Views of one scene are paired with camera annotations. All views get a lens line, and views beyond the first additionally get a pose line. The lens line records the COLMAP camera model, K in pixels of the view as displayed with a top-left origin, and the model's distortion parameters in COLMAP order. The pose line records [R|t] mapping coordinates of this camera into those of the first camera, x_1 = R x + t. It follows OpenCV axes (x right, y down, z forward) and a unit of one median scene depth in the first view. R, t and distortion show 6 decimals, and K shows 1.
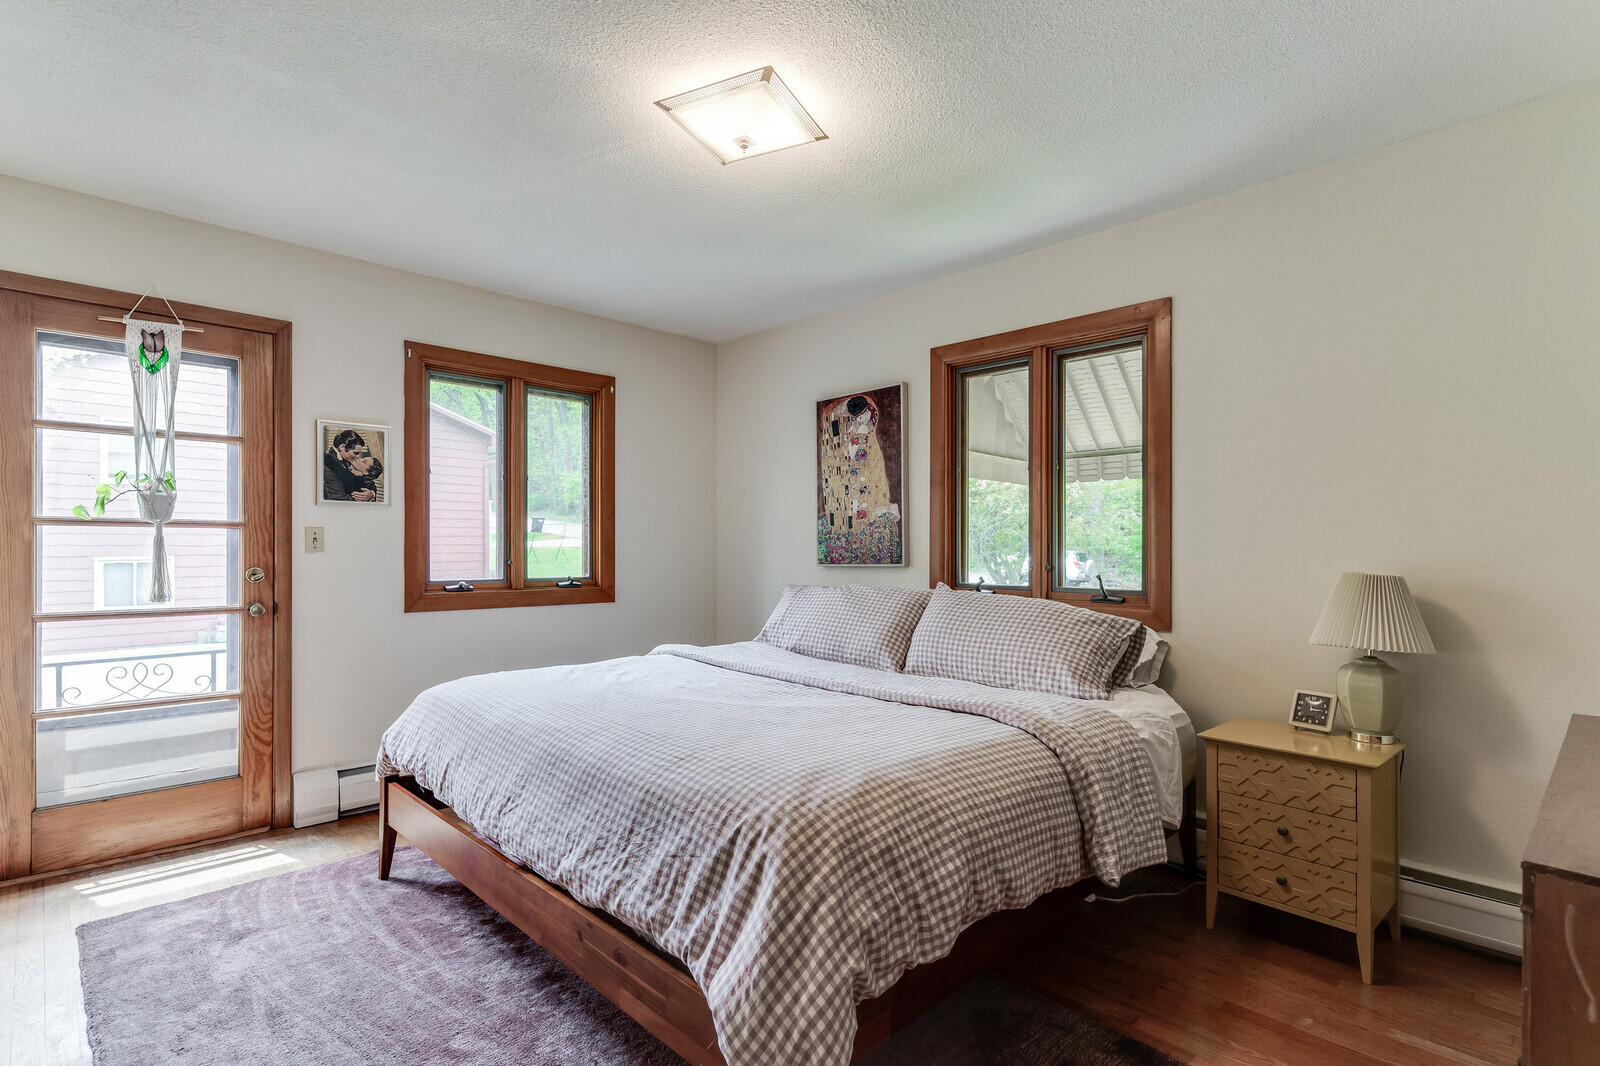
lens RADIAL K [[772.2, 0, 802.3], [0, 772.2, 538.4], [0, 0, 1]] dist [0.000468, -0.000032]
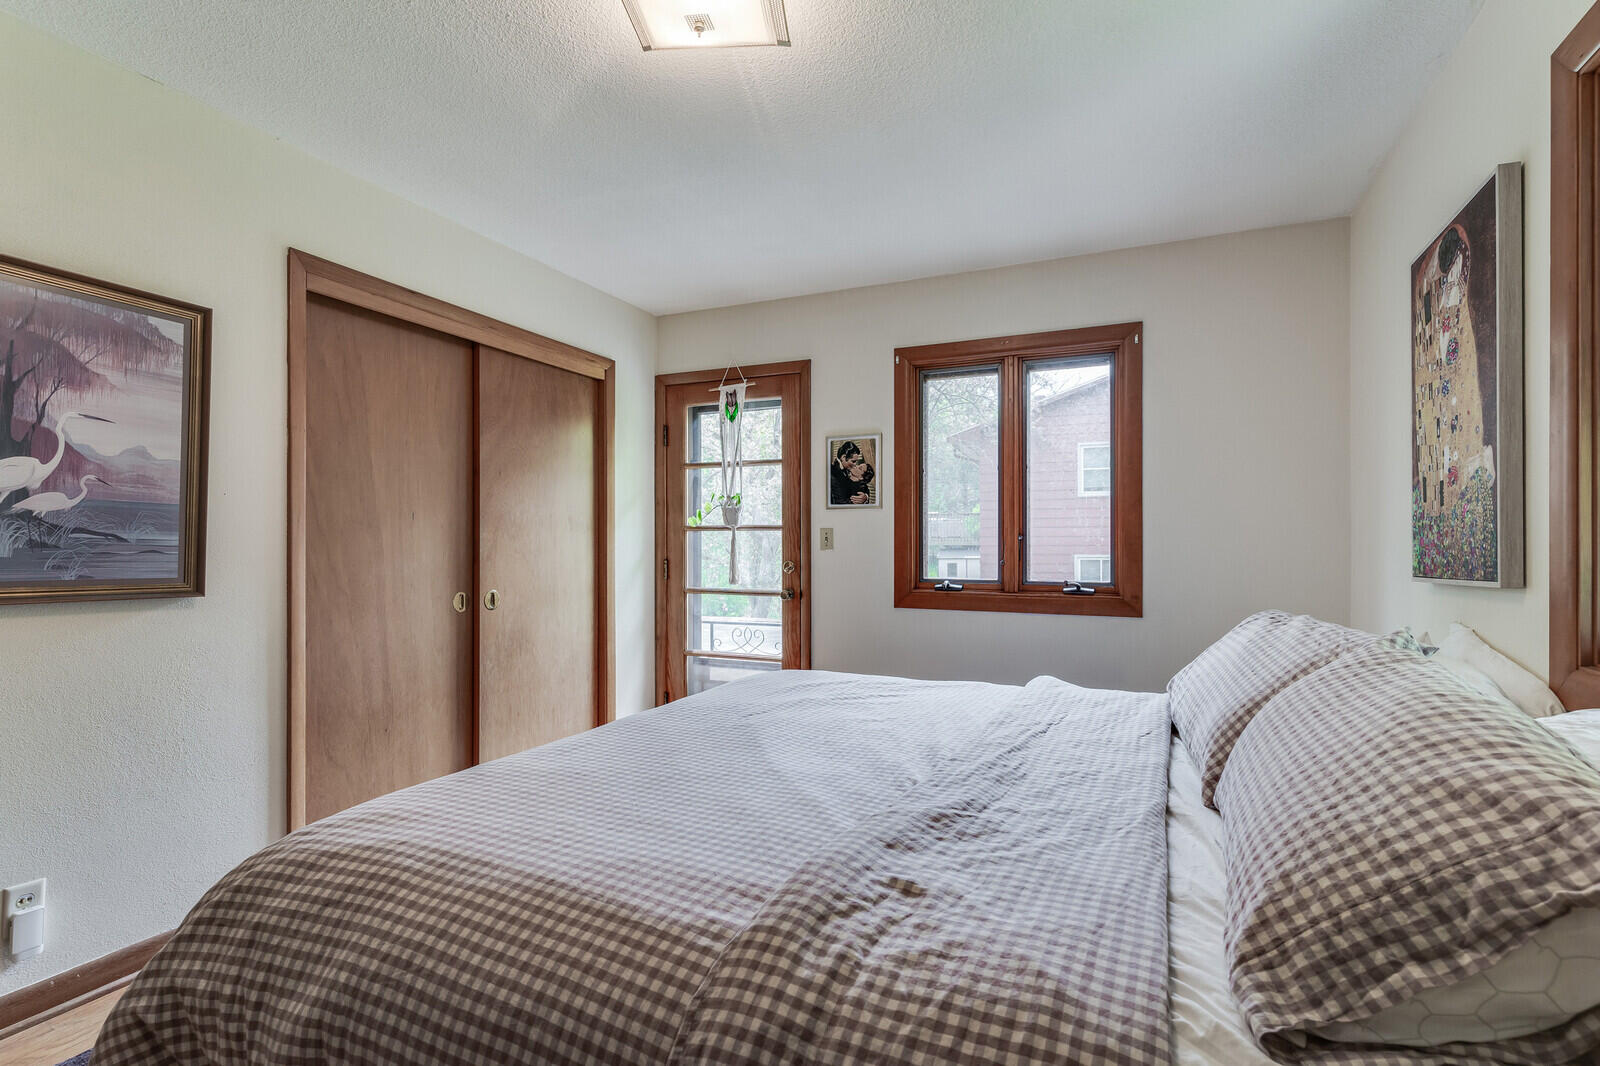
lens RADIAL K [[772.2, 0, 802.3], [0, 772.2, 538.4], [0, 0, 1]] dist [0.000468, -0.000032]
pose [[0.353816, -0.009573, -0.935266, 0.438423], [0.009566, 0.999932, -0.006617, 0.008060], [0.935266, -0.006606, 0.353883, 0.526079]]
